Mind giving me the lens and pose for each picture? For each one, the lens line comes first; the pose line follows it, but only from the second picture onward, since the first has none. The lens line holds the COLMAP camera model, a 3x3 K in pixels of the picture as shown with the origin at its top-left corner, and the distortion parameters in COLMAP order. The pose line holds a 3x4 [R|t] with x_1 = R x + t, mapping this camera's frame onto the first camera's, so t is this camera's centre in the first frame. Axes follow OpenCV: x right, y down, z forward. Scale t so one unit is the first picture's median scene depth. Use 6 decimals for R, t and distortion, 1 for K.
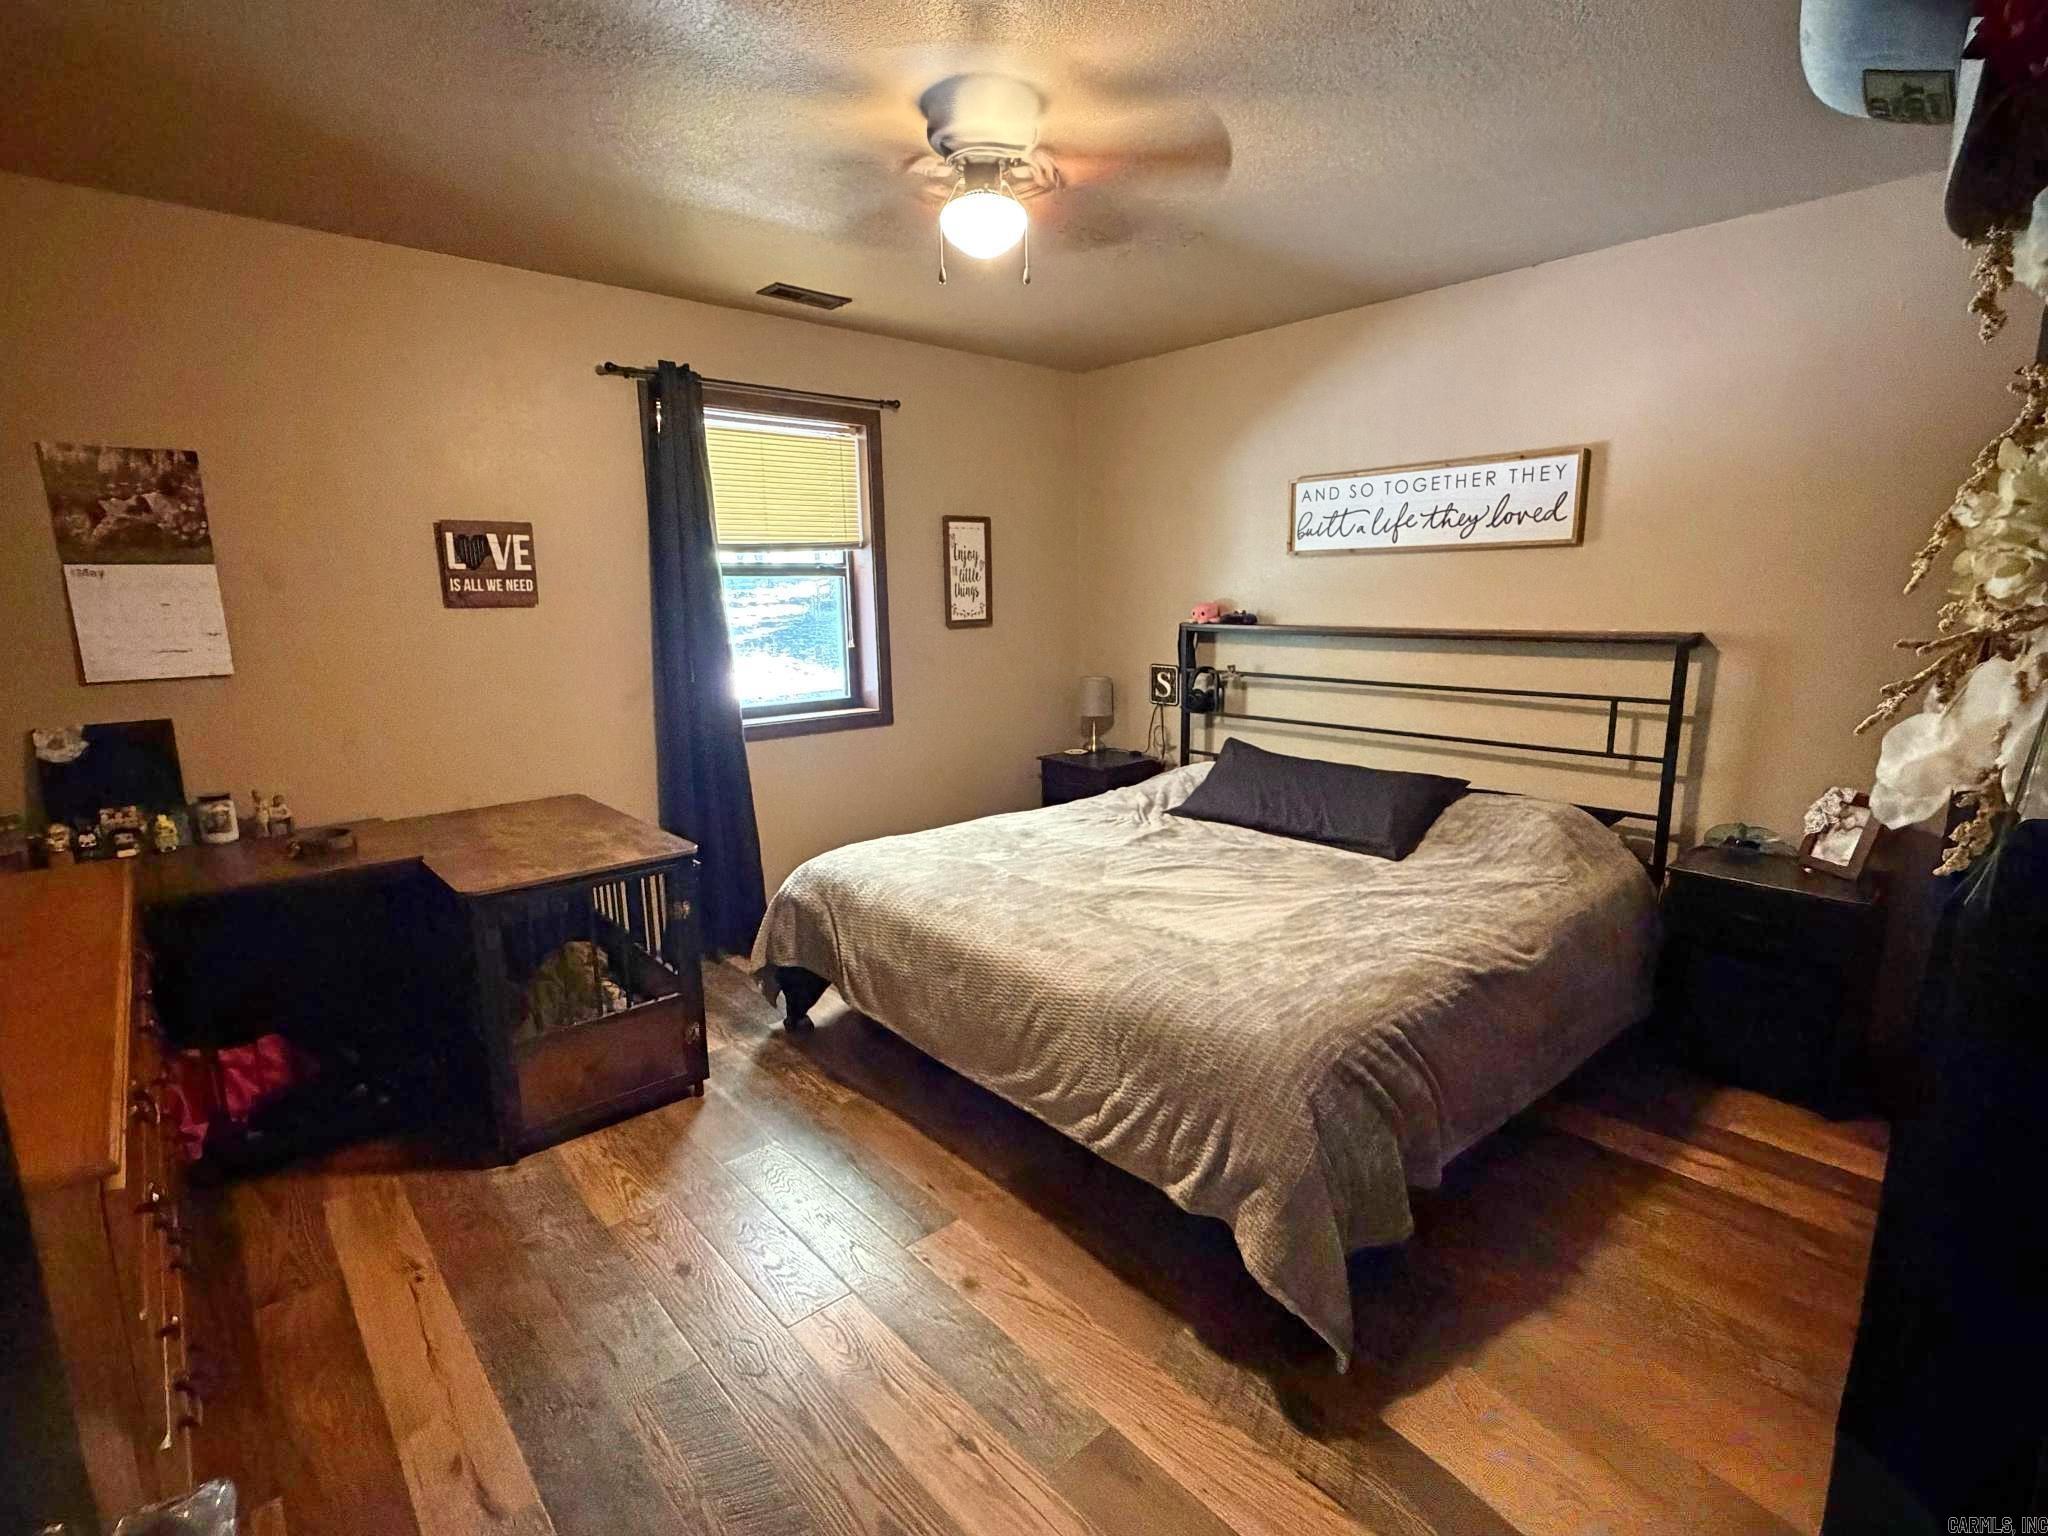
lens RADIAL K [[982.2, 0, 1016.2], [0, 982.2, 768.1], [0, 0, 1]] dist [-0.002915, -0.000989]
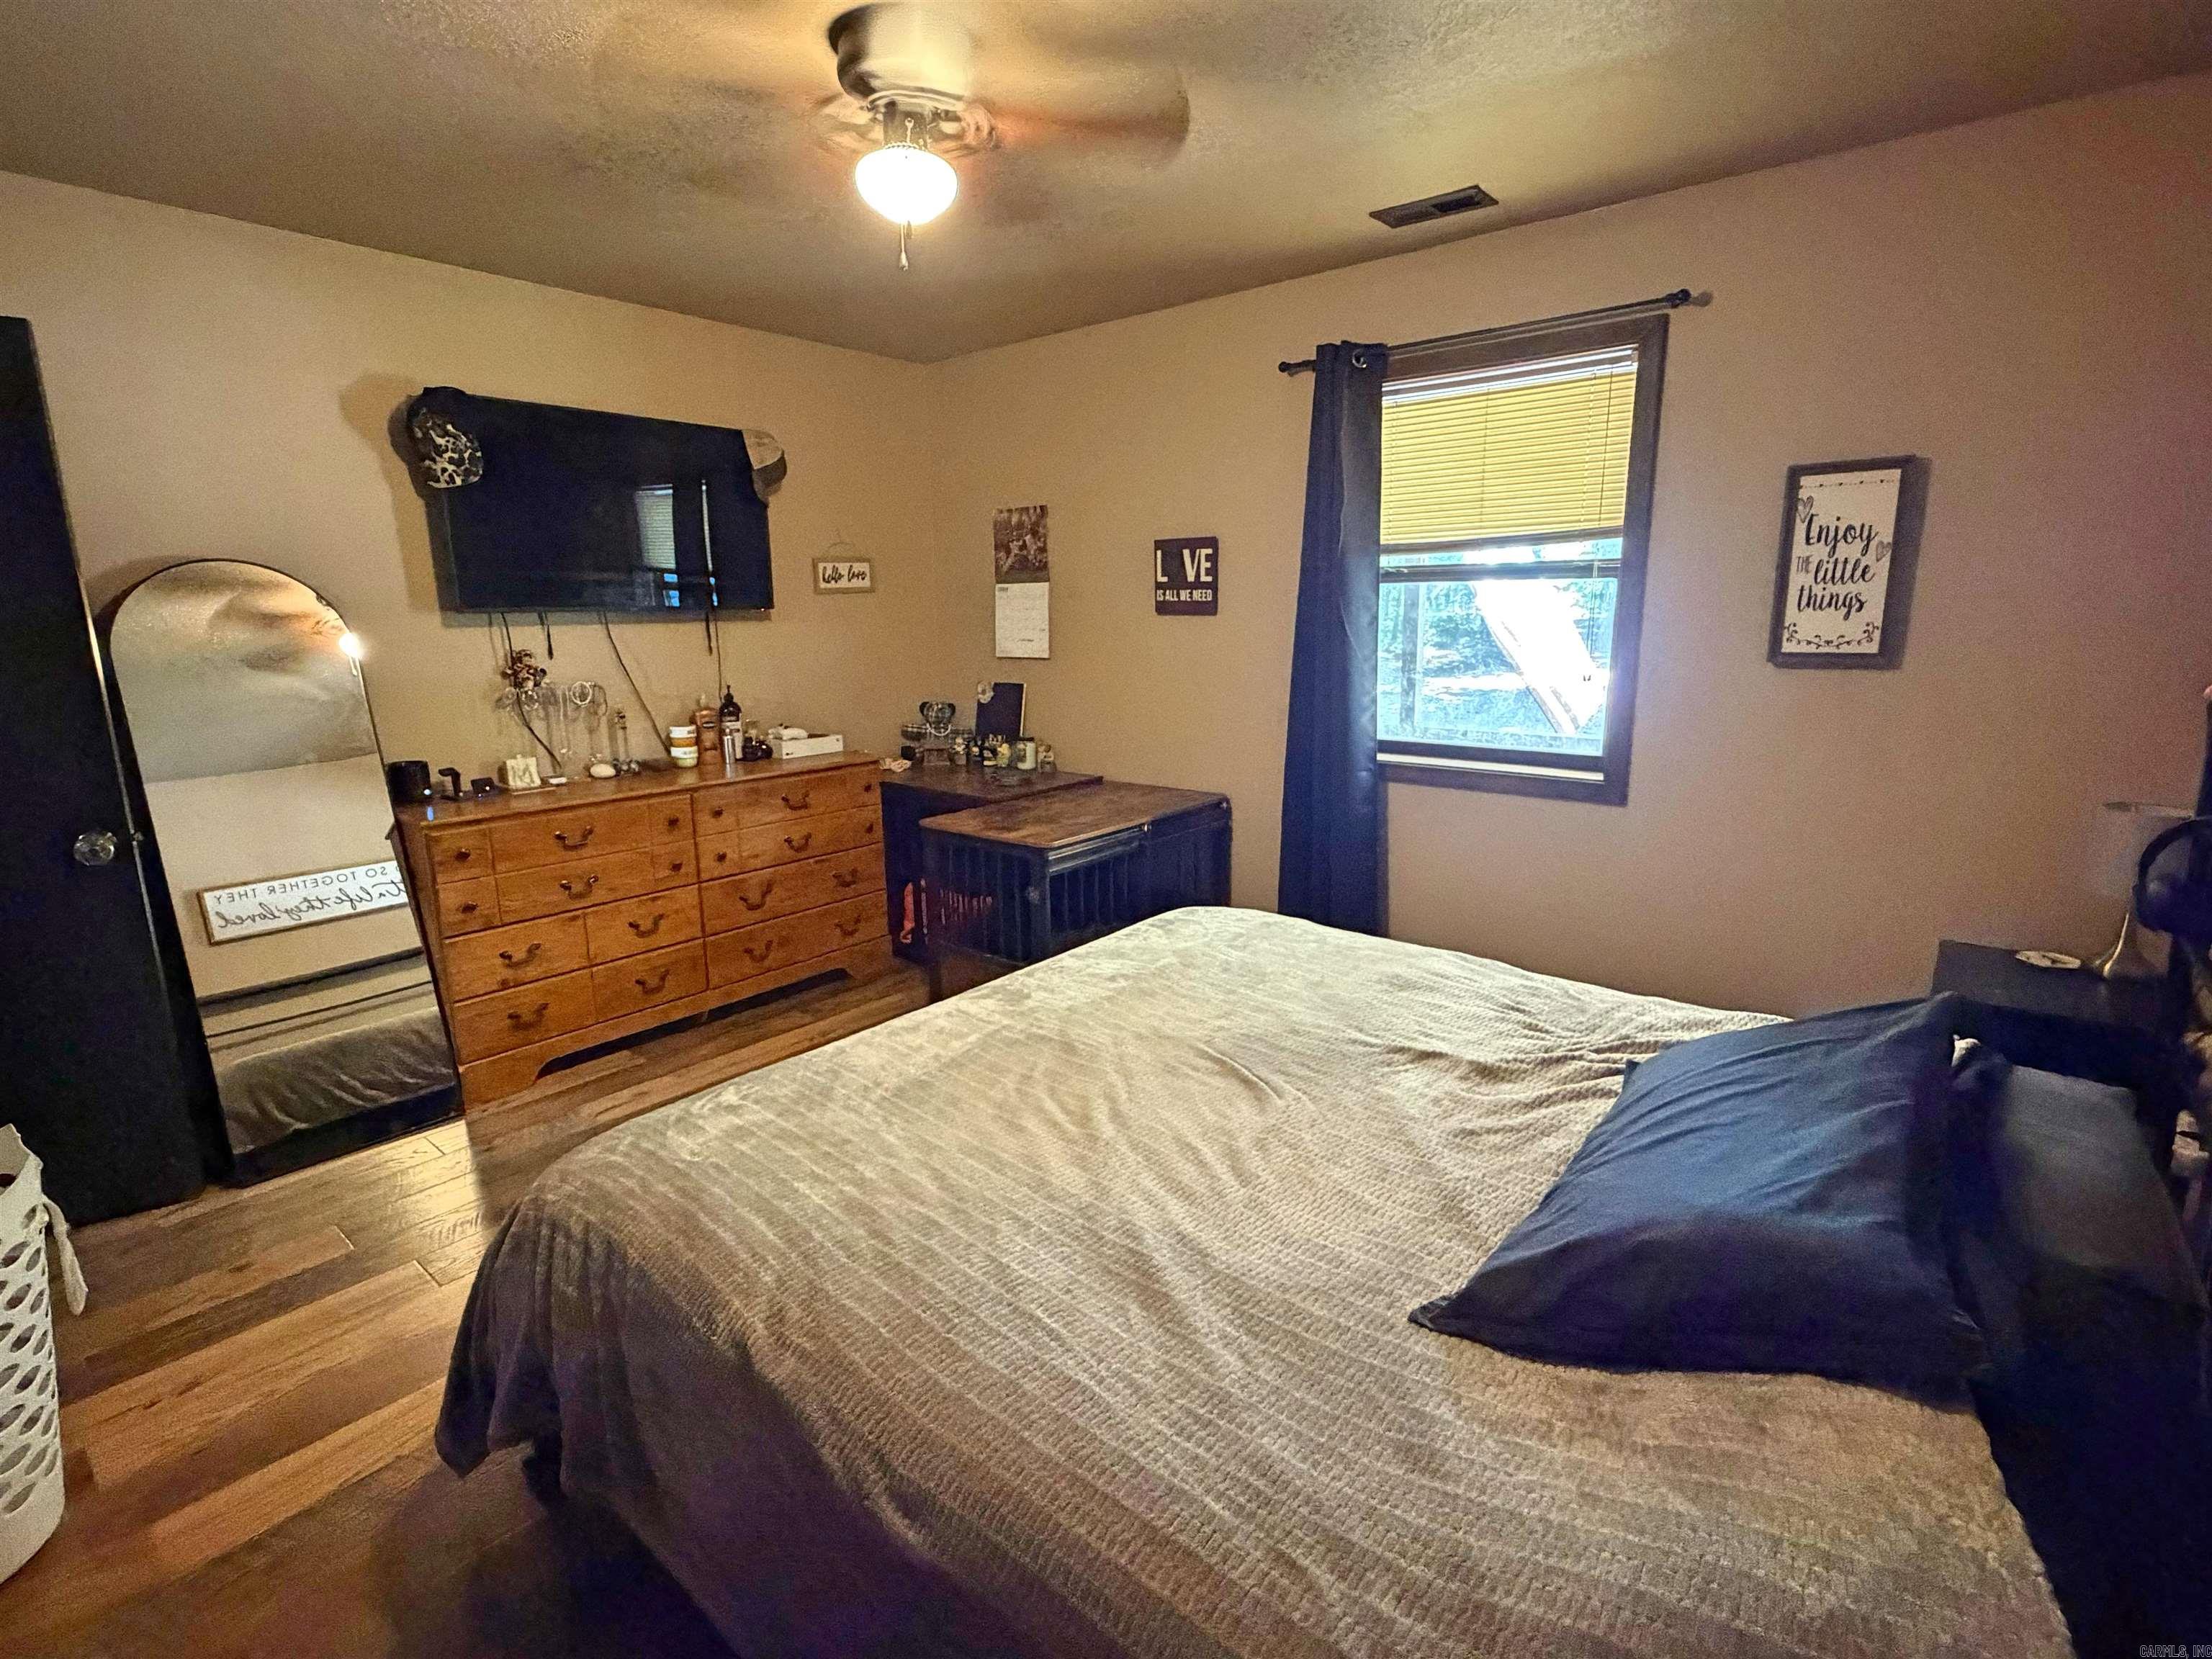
lens RADIAL K [[1060.9, 0, 1098.2], [0, 1060.9, 833.8], [0, 0, 1]] dist [-0.002915, -0.000989]
pose [[0.144916, 0.221198, -0.964402, 0.681171], [-0.166130, 0.966293, 0.196668, -0.142429], [0.975397, 0.131716, 0.176779, 0.712409]]
